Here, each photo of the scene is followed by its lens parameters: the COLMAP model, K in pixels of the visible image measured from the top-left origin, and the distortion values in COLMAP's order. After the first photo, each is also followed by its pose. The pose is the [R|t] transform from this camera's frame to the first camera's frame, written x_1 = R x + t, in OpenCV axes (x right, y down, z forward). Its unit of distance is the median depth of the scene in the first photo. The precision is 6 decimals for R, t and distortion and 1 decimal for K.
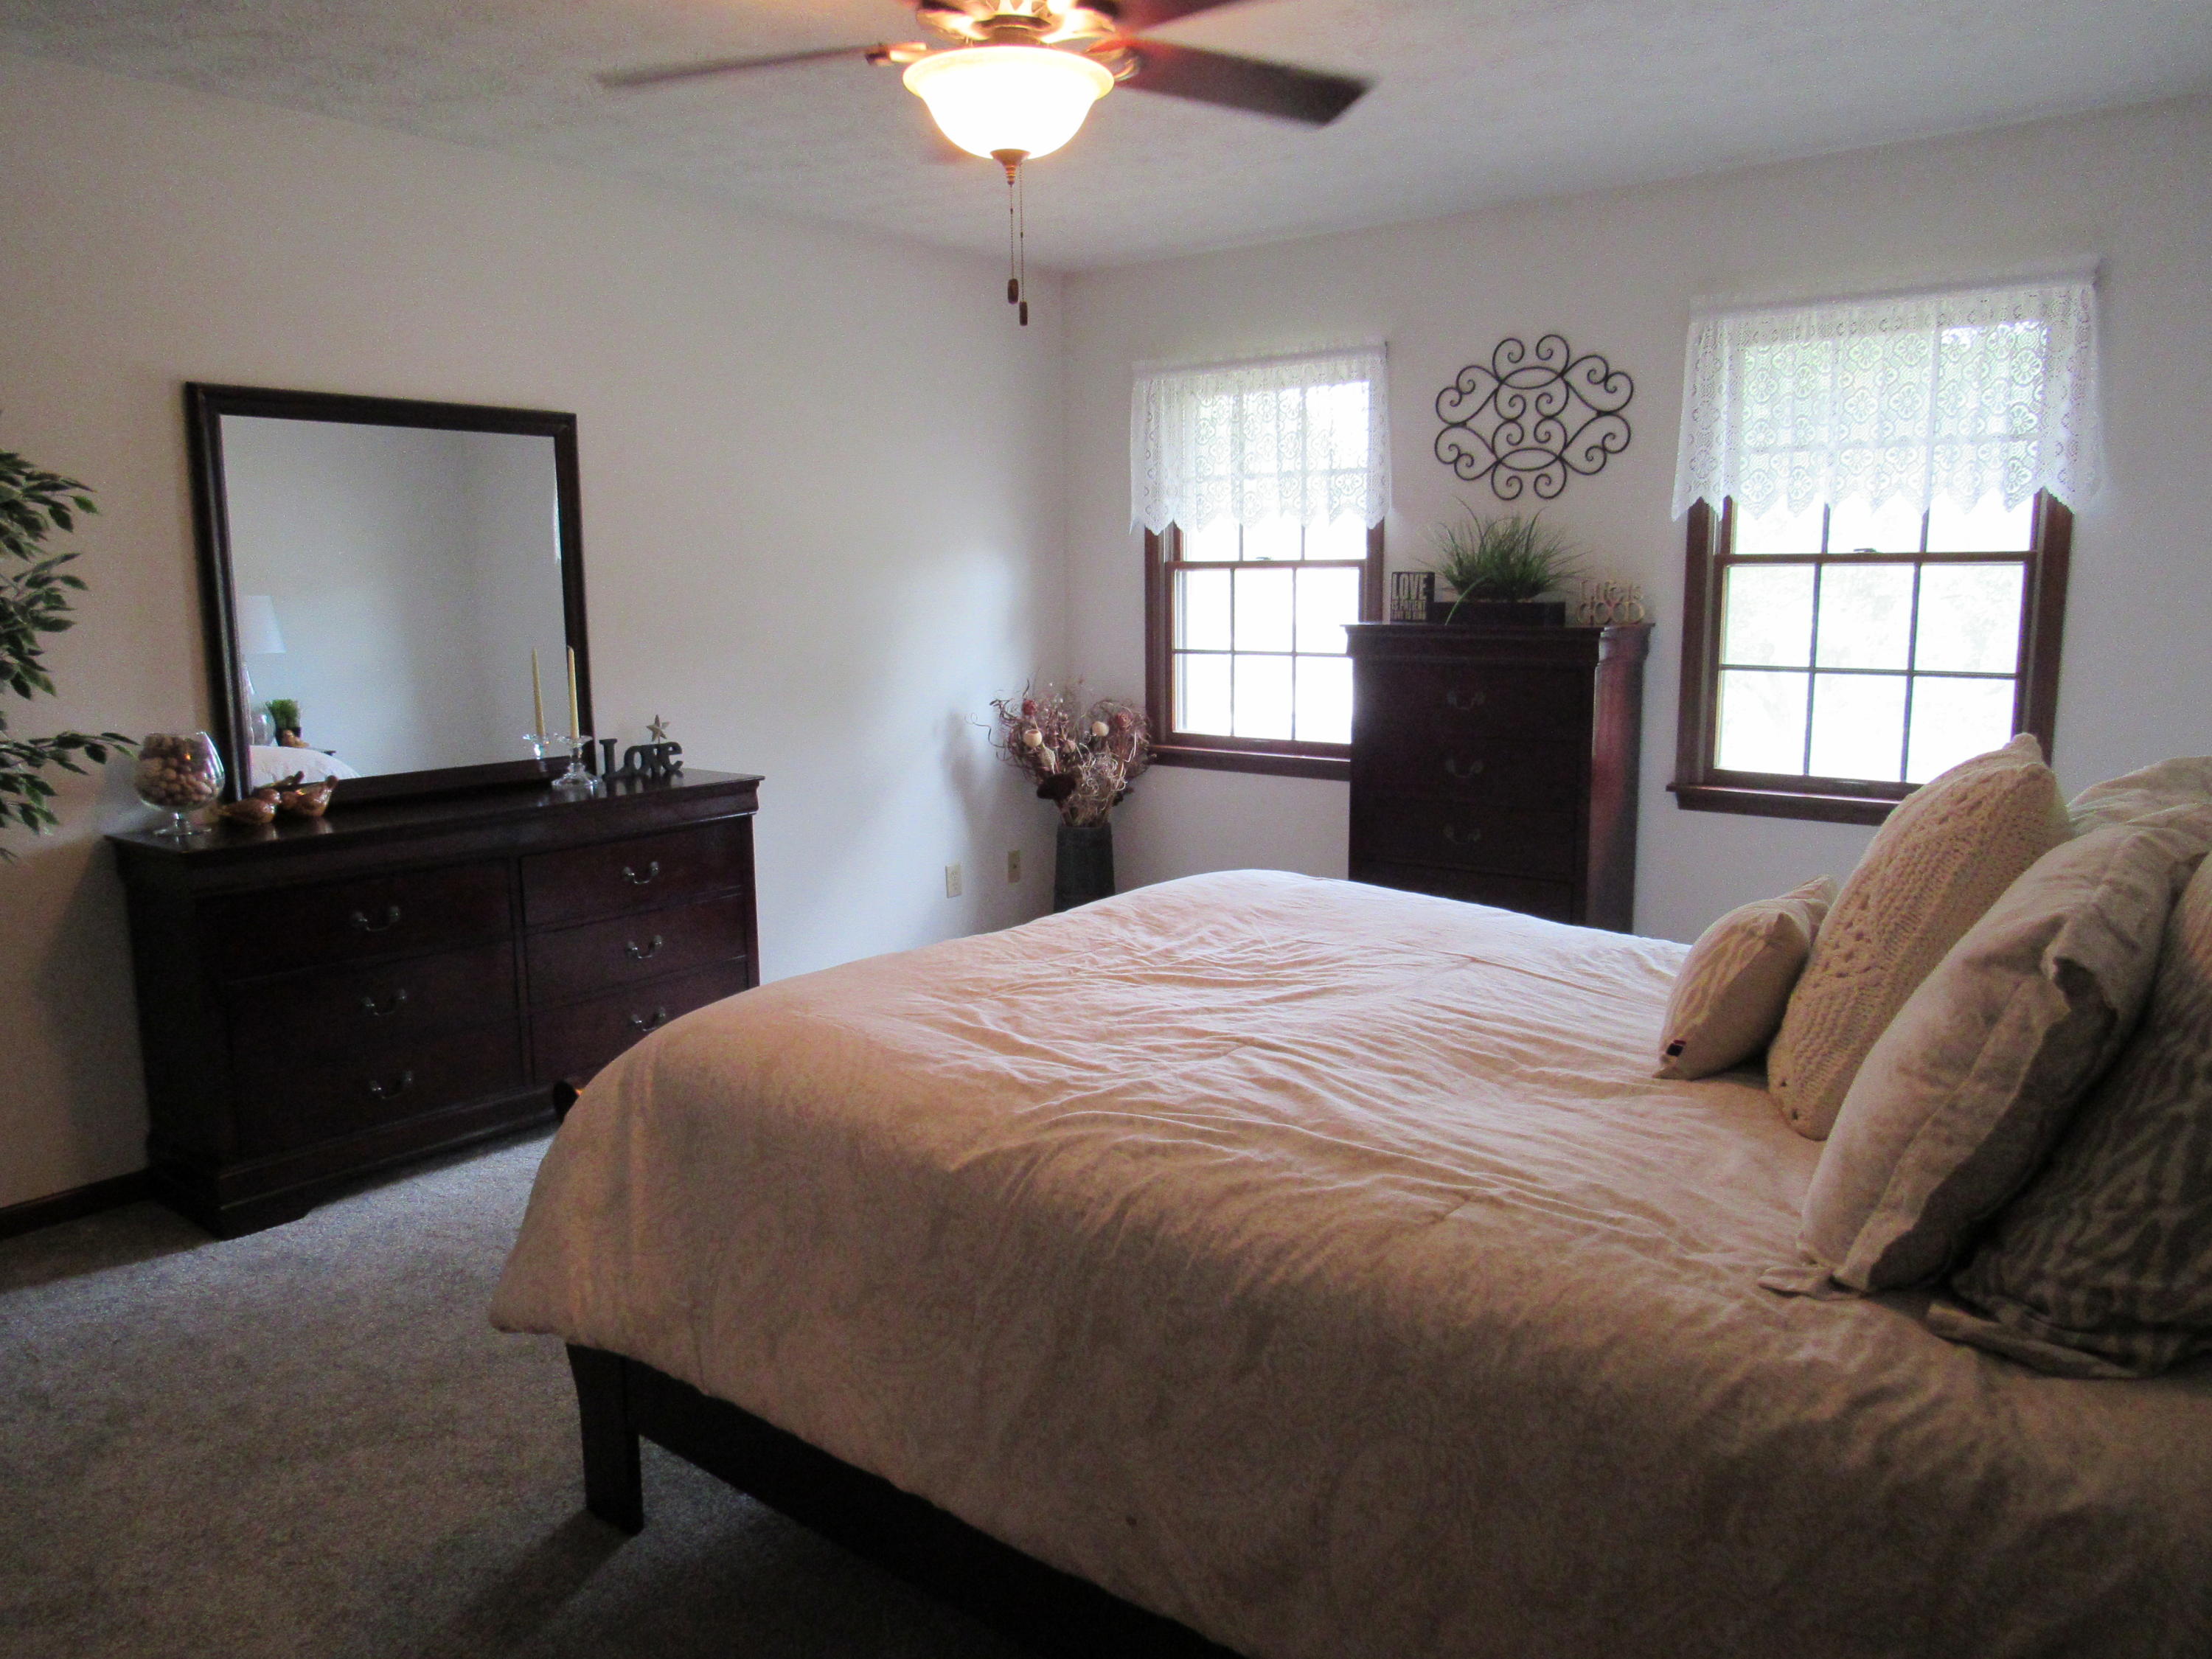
lens RADIAL K [[1568.7, 0, 1109.4], [0, 1568.7, 837.9], [0, 0, 1]] dist [-0.006759, 0.000396]
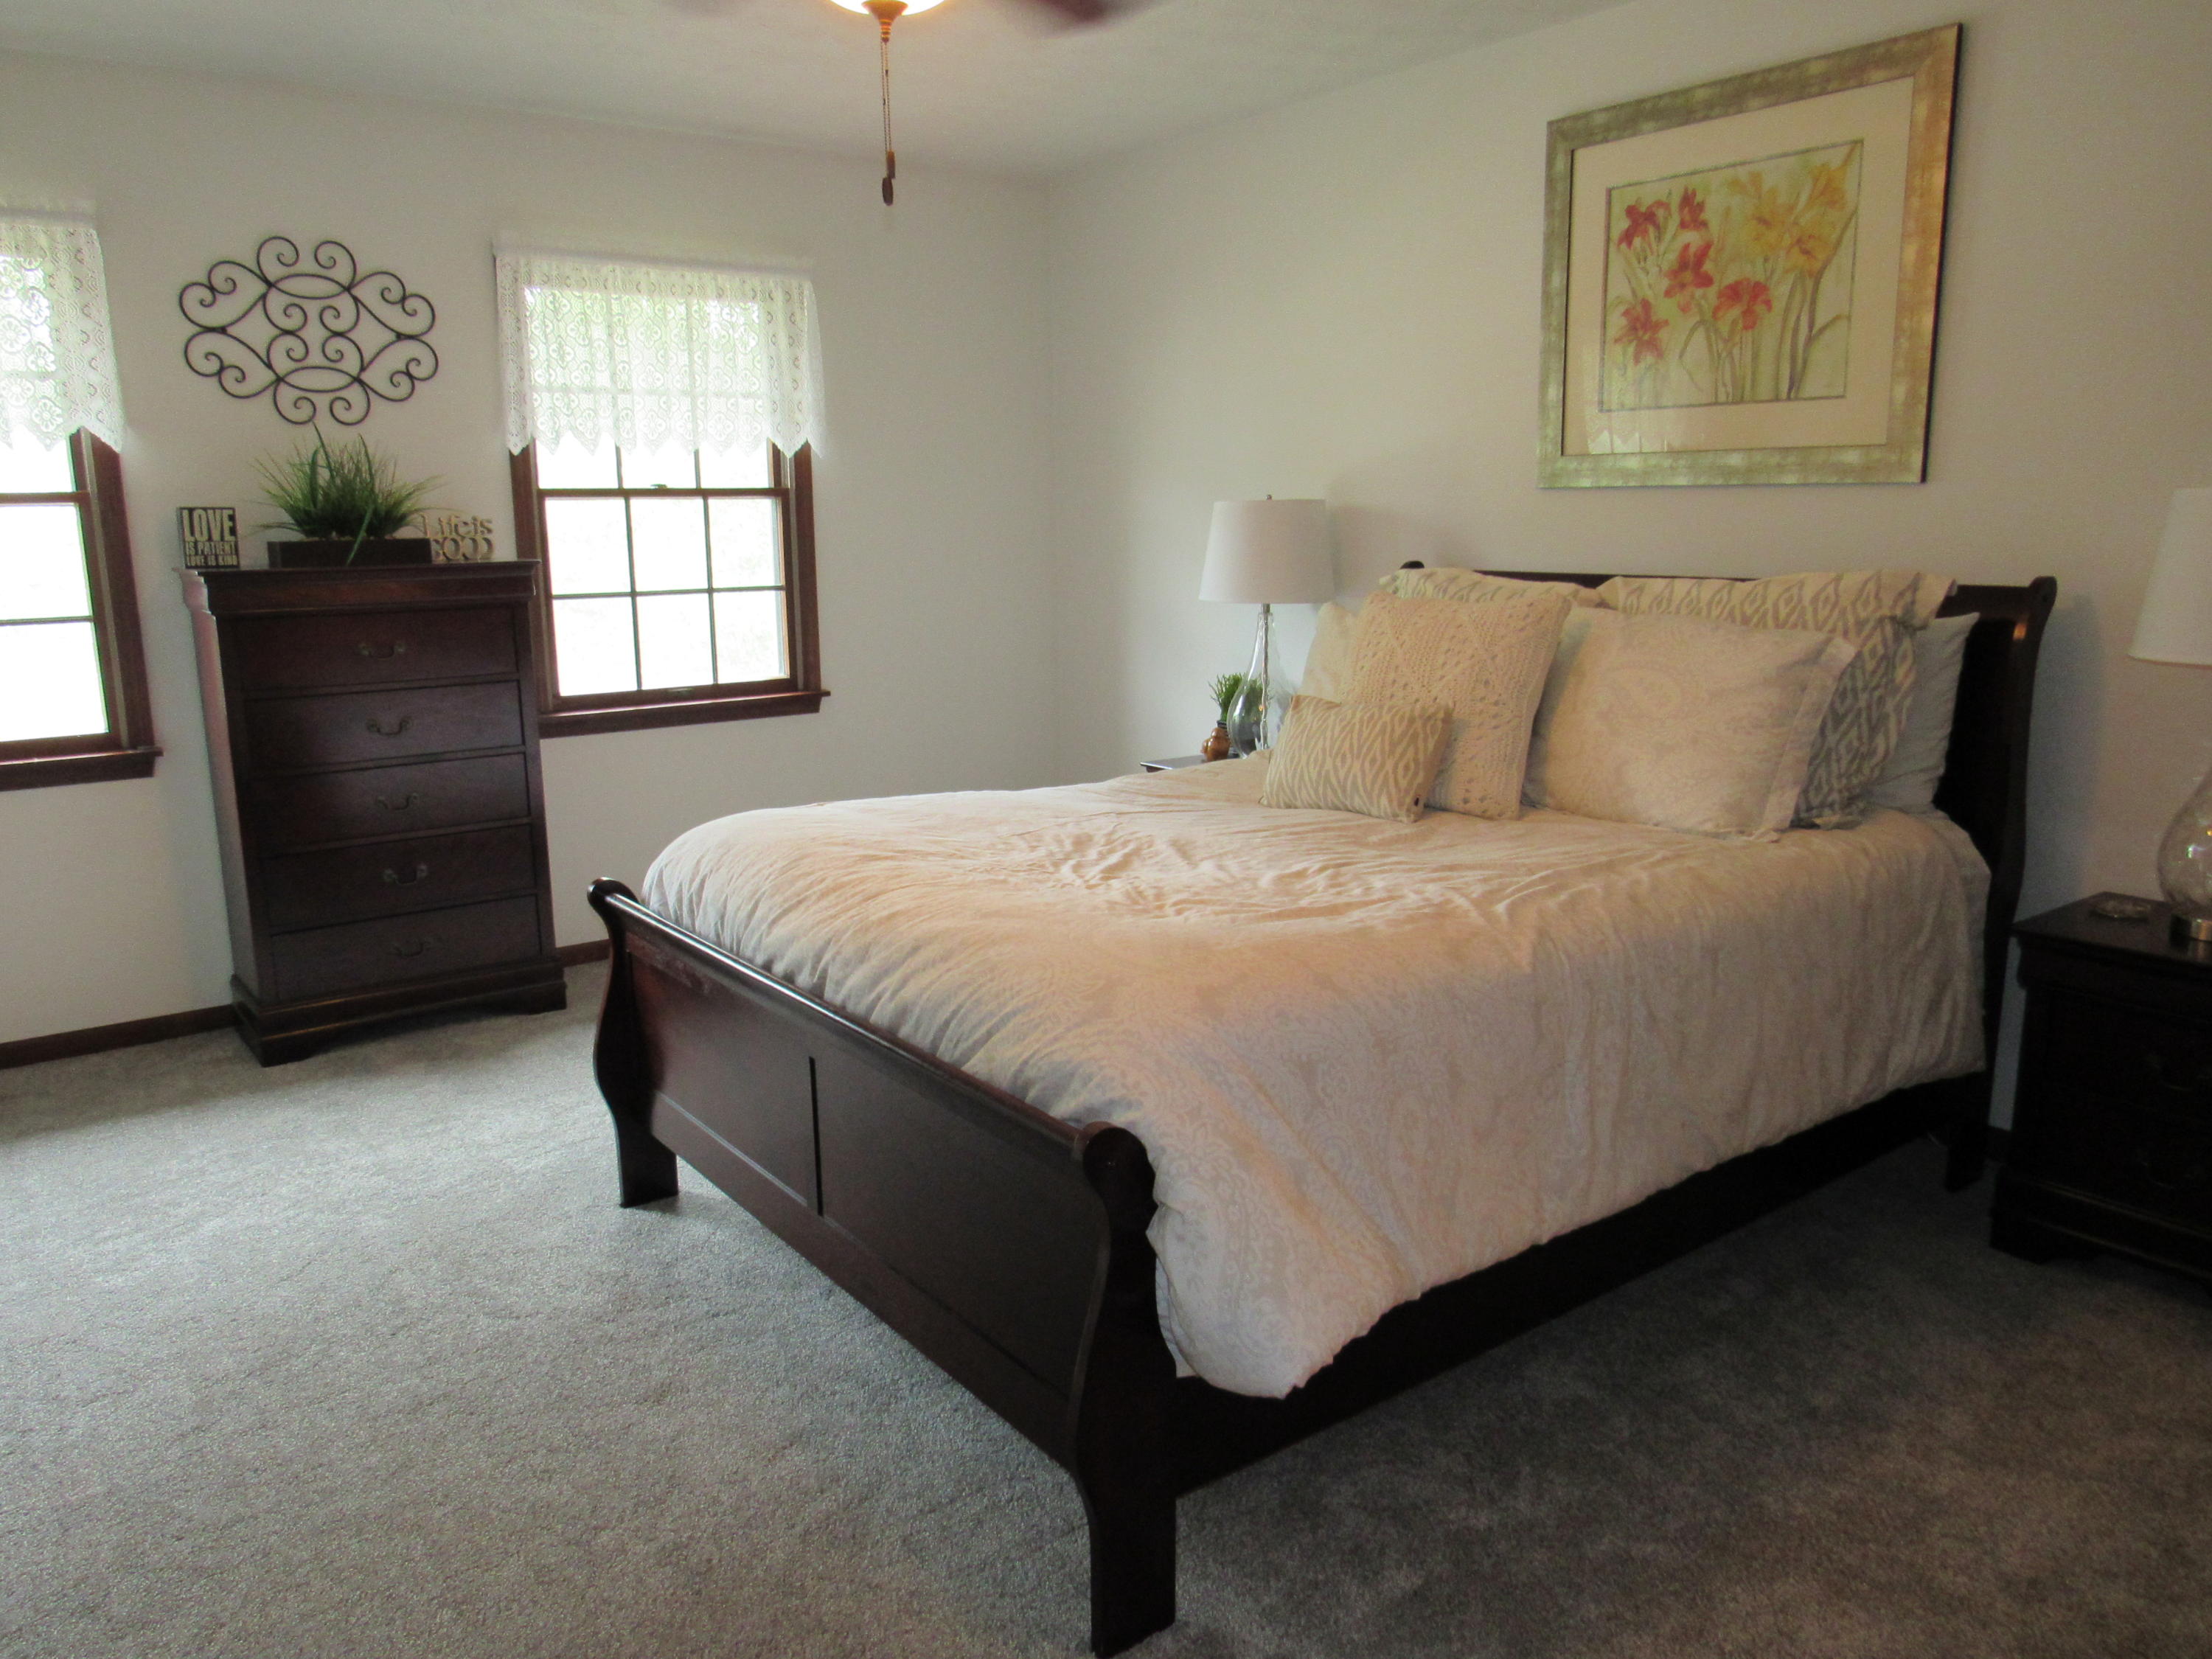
lens RADIAL K [[1568.7, 0, 1110.7], [0, 1568.7, 808.7], [0, 0, 1]] dist [-0.006759, 0.000396]
pose [[0.268027, -0.182255, 0.946015, -0.514123], [0.169084, 0.975601, 0.140050, -0.055138], [-0.948458, 0.122419, 0.292304, 0.360696]]
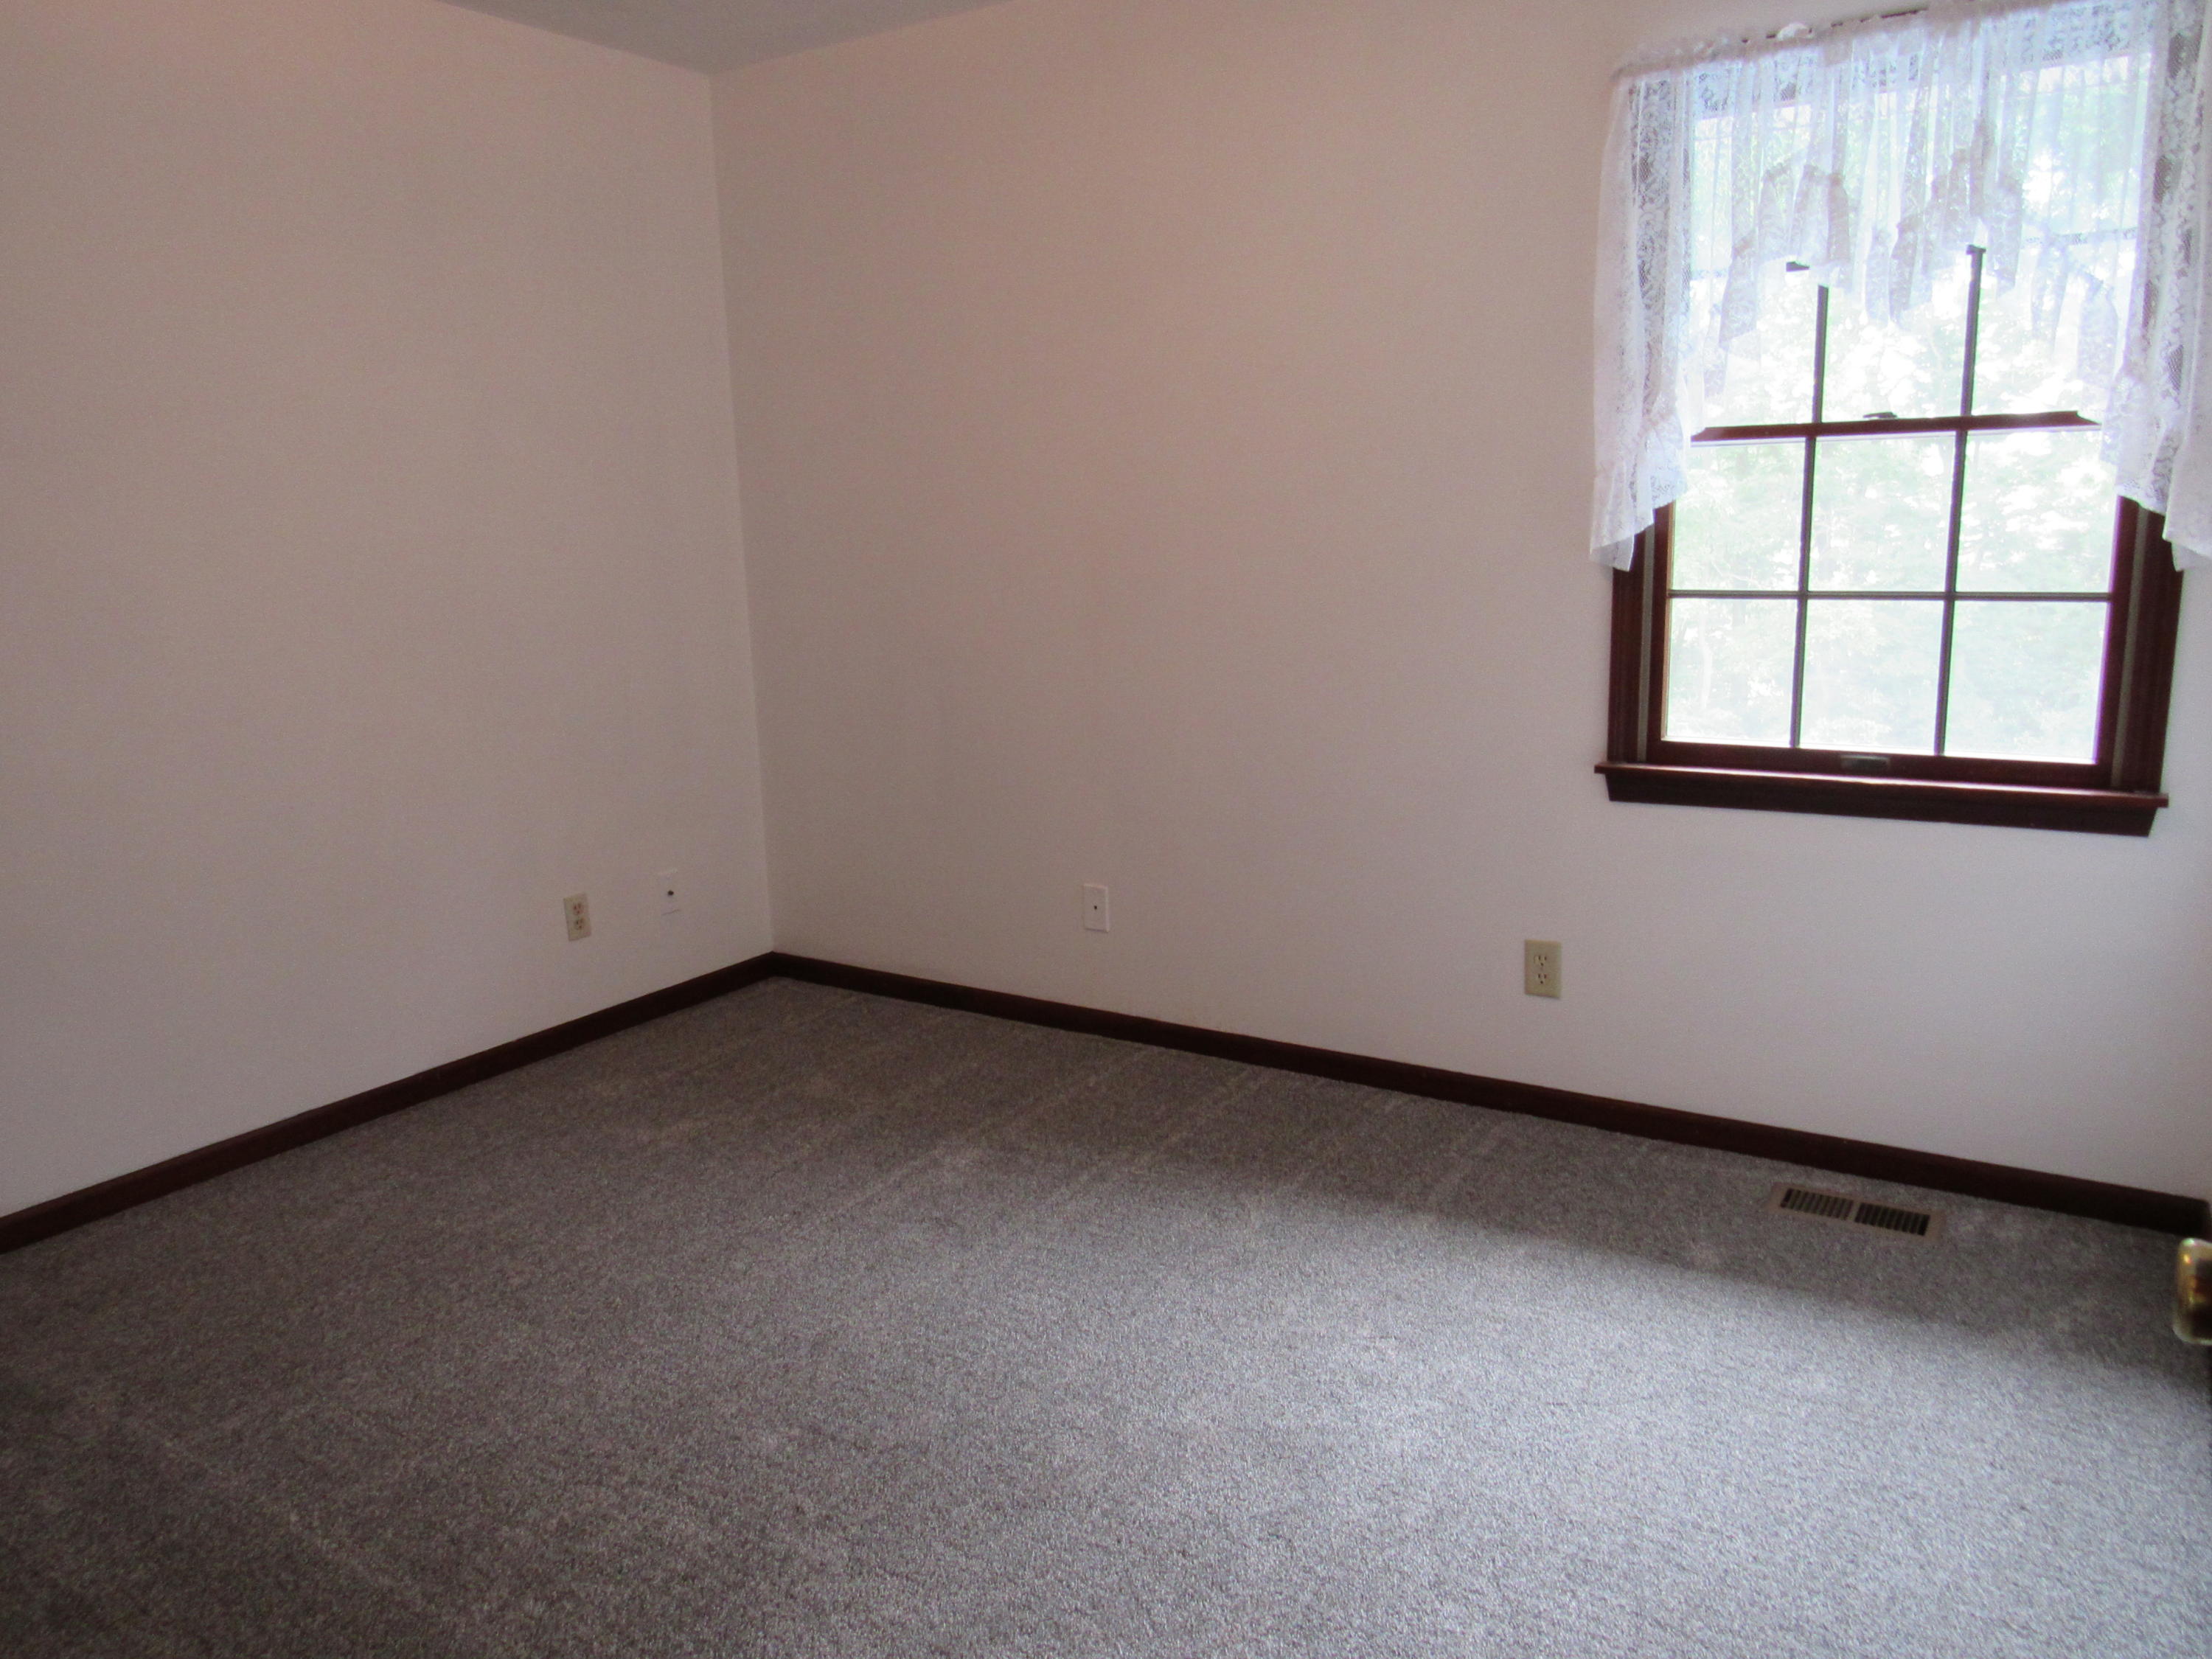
lens RADIAL K [[1568.7, 0, 1097.9], [0, 1568.7, 830.1], [0, 0, 1]] dist [-0.006759, 0.000396]
pose [[0.995547, -0.034614, 0.087686, 0.073799], [0.031696, 0.998904, 0.034453, -0.035843], [-0.088783, -0.031520, 0.995552, 0.326732]]
